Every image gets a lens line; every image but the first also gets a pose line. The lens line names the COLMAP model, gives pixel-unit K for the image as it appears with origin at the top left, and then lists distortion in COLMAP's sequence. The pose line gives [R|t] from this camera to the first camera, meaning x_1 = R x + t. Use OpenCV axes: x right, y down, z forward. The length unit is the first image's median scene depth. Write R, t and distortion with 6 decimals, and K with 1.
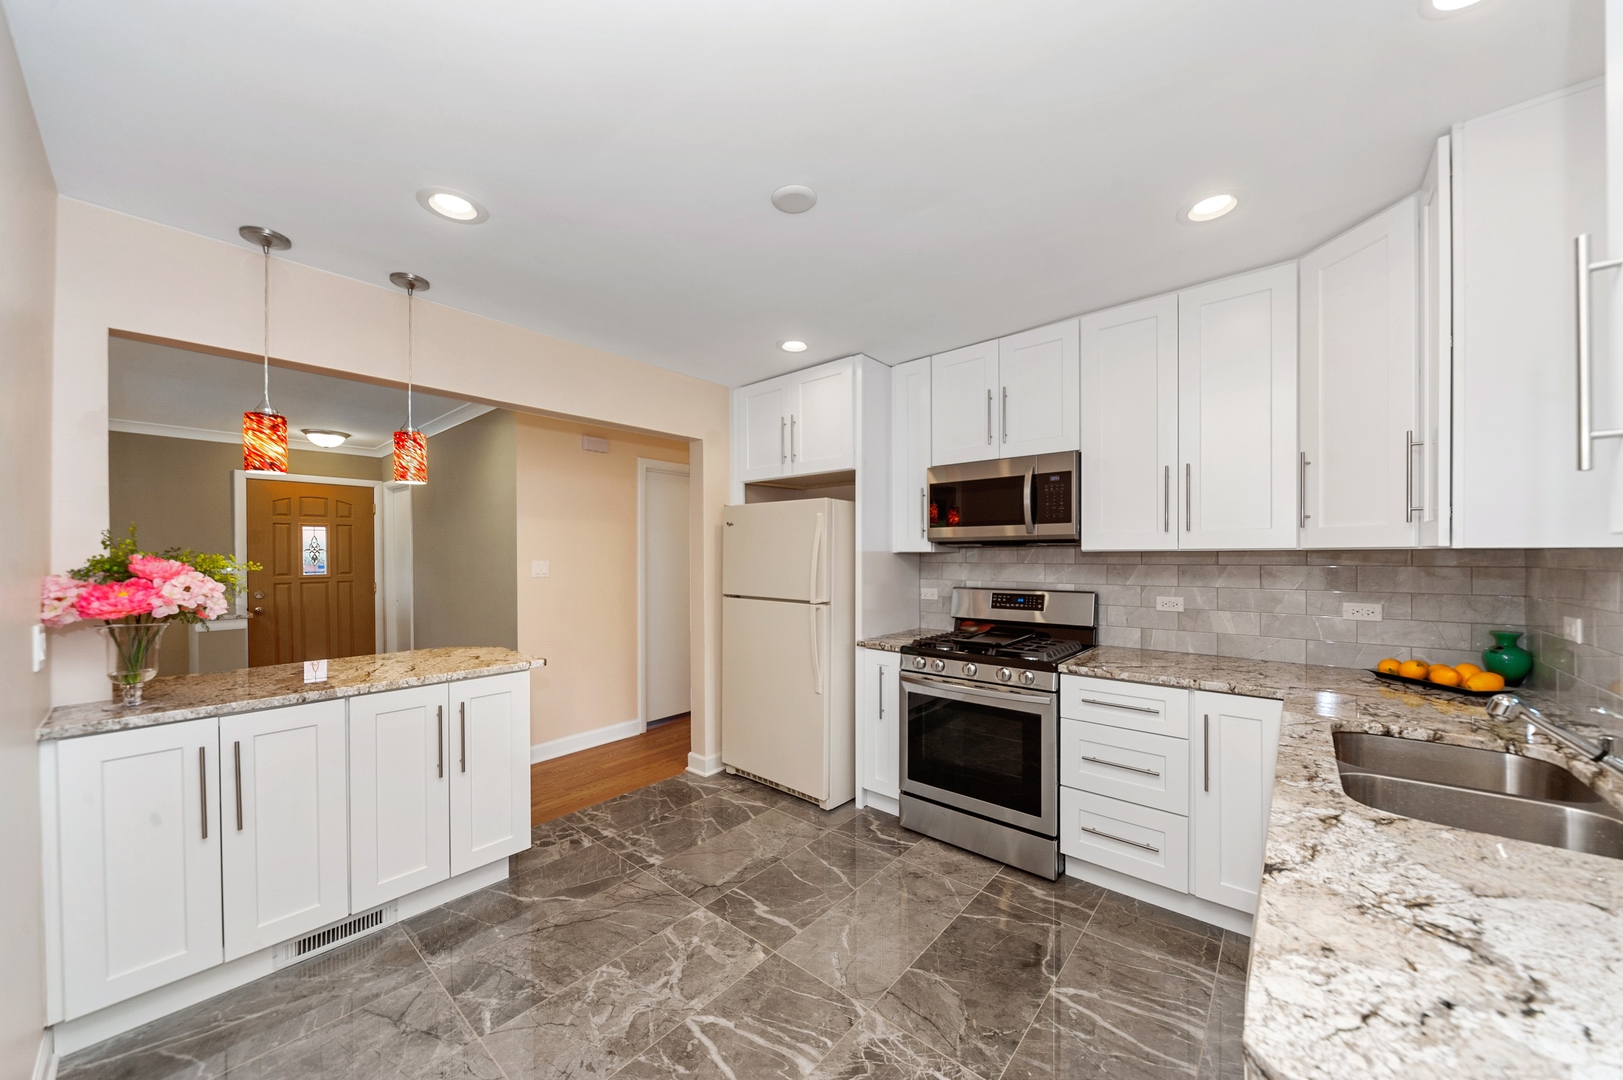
lens RADIAL K [[574.4, 0, 817.7], [0, 574.4, 552.3], [0, 0, 1]] dist [-0.000529, -0.000073]
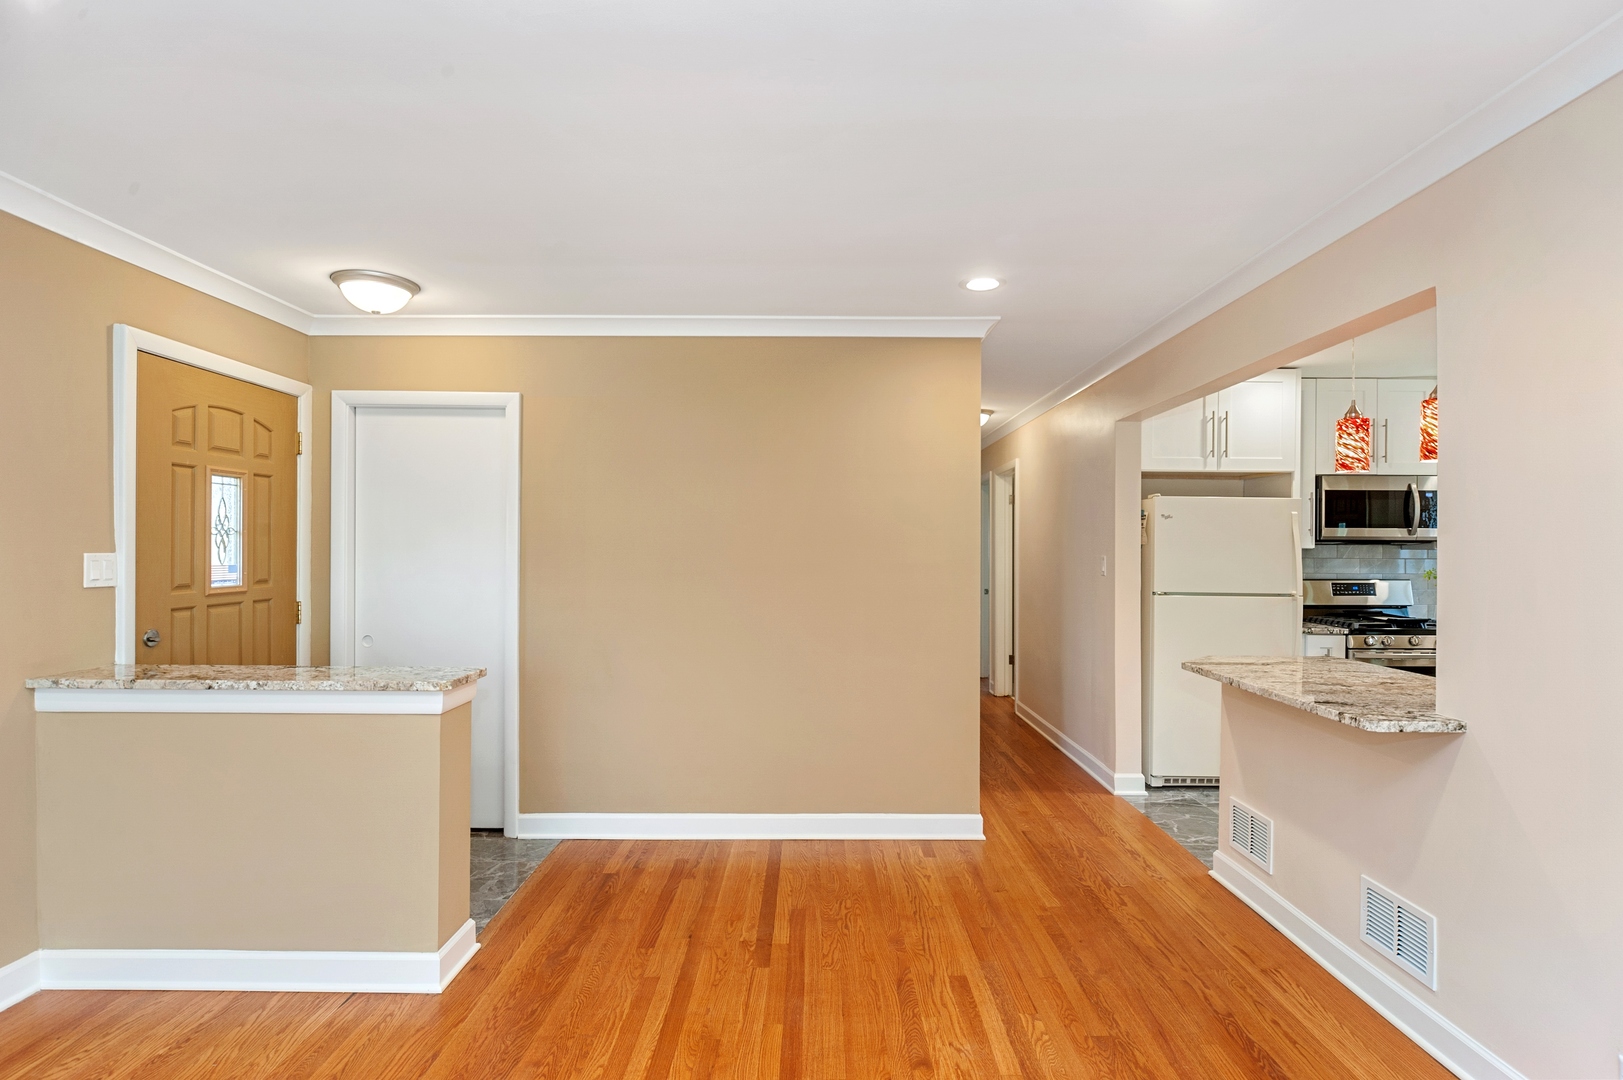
lens RADIAL K [[811.9, 0, 811.5], [0, 811.9, 540.0], [0, 0, 1]] dist [-0.001947, -0.000687]
pose [[0.765169, 0.012517, 0.643707, -1.803592], [-0.010974, 0.999919, -0.006399, 0.004729], [-0.643736, -0.002167, 0.765245, 0.454196]]
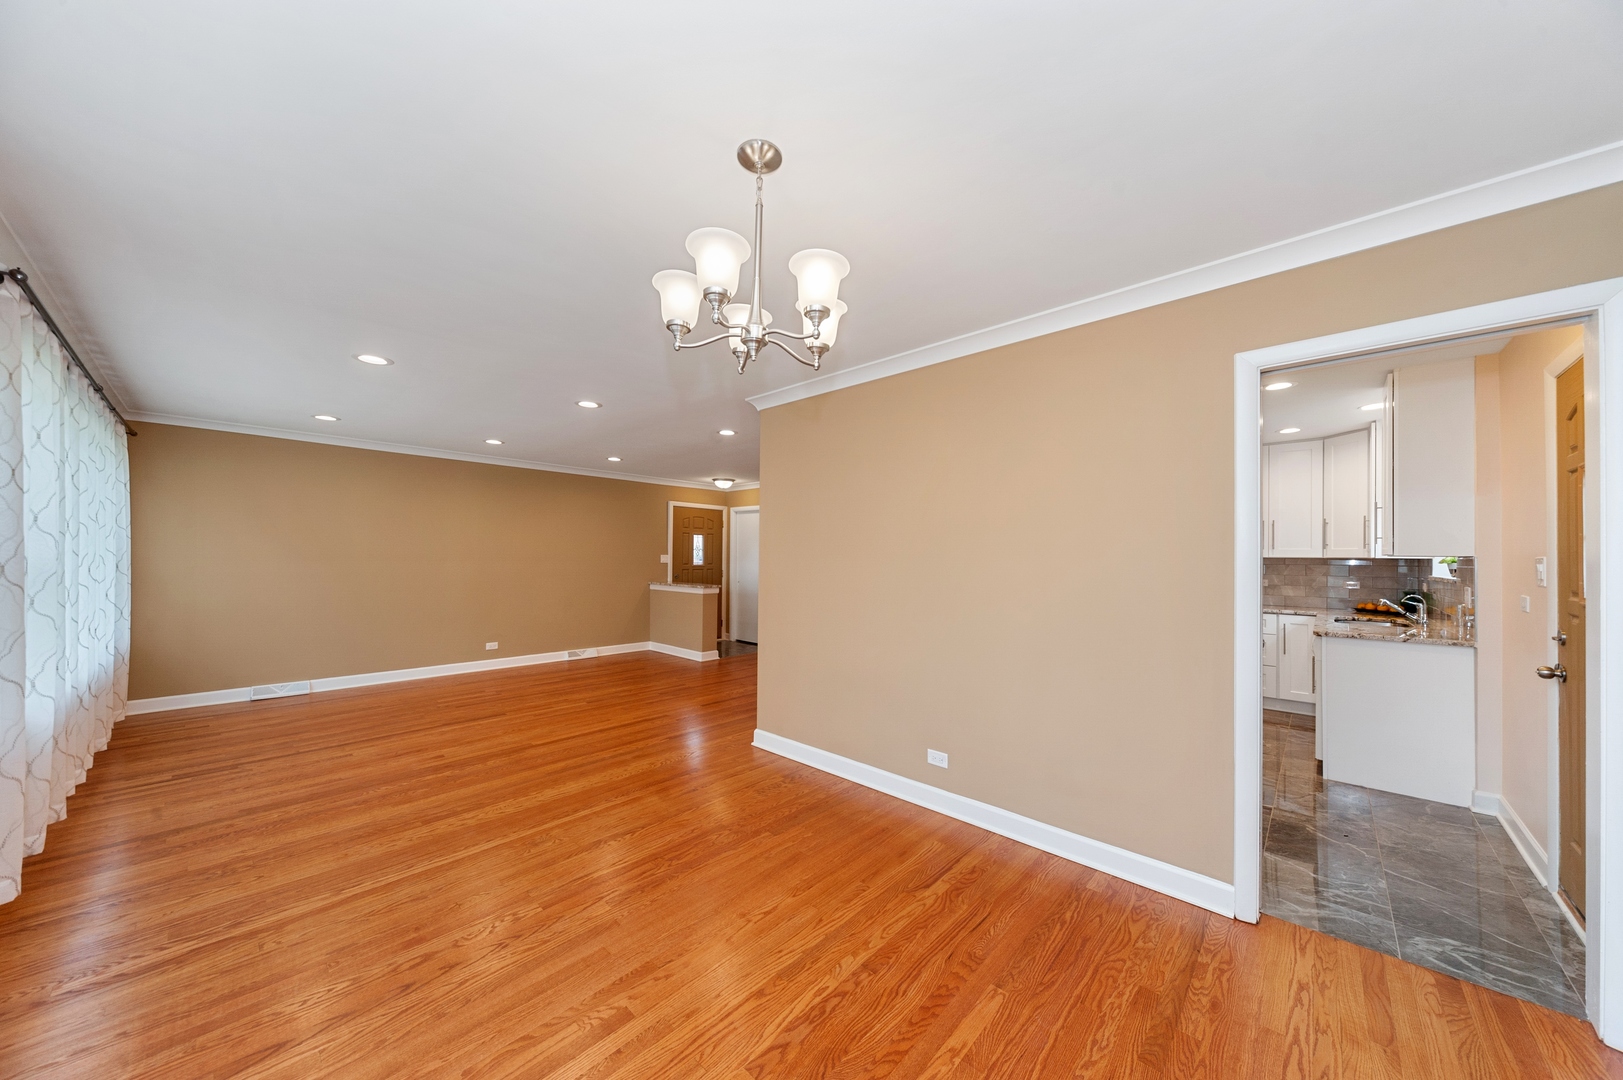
lens RADIAL K [[544.8, 0, 813.9], [0, 544.8, 543.9], [0, 0, 1]] dist [-0.000025, 0.000042]
pose [[0.998834, 0.013325, -0.046404, -0.912146], [-0.014140, 0.999751, -0.017281, 0.004272], [0.046162, 0.017917, 0.998773, -1.060005]]
